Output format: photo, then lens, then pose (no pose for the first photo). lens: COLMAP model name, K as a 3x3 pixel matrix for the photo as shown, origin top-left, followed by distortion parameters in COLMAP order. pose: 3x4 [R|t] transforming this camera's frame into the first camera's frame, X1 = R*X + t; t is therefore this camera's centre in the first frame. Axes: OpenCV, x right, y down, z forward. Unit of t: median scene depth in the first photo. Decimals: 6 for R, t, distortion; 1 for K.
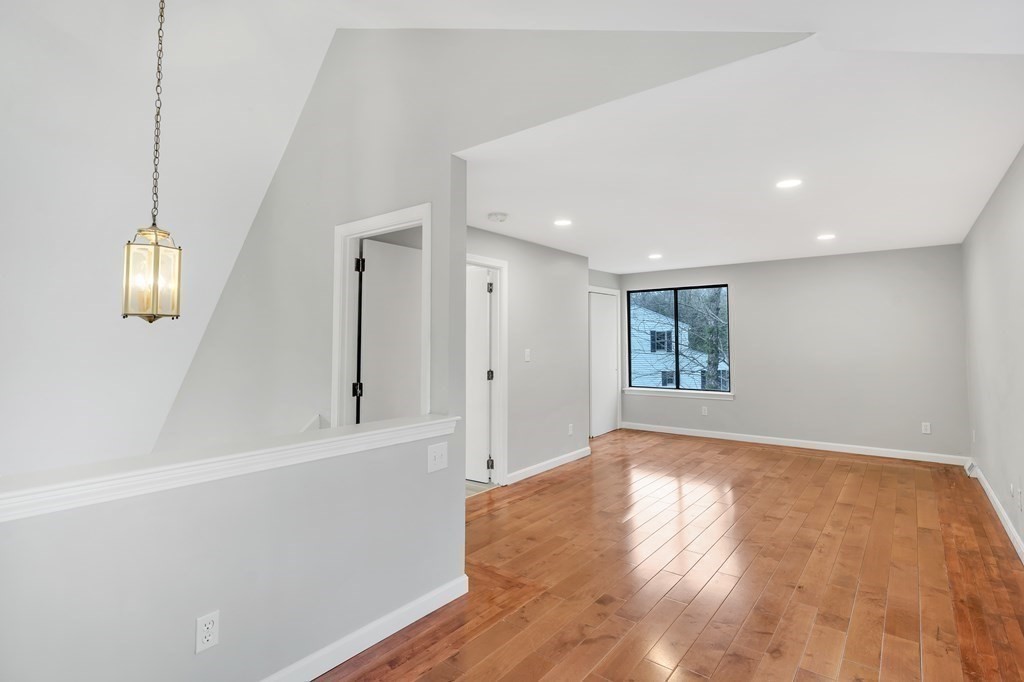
lens RADIAL K [[496.0, 0, 512.0], [0, 496.0, 341.0], [0, 0, 1]] dist [-0.000791, -0.000163]
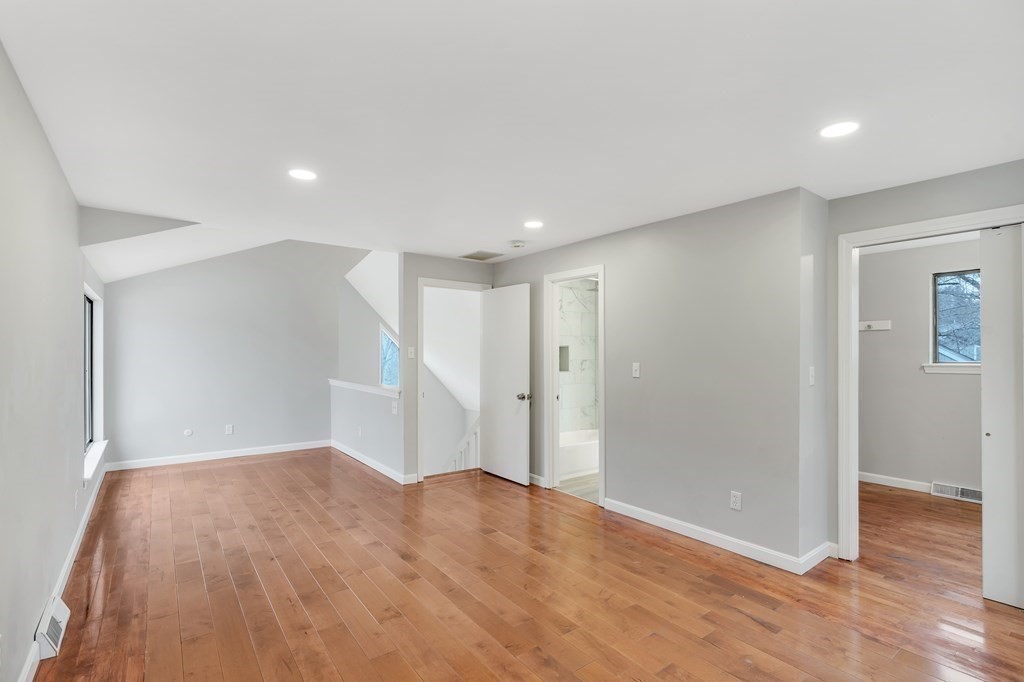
lens RADIAL K [[480.3, 0, 512.0], [0, 480.3, 343.6], [0, 0, 1]] dist [-0.002412, 0.001009]
pose [[-0.255697, -0.009881, -0.966707, 1.247259], [-0.000209, 0.999948, -0.010165, -0.004134], [0.966757, -0.002397, -0.255685, 1.490620]]
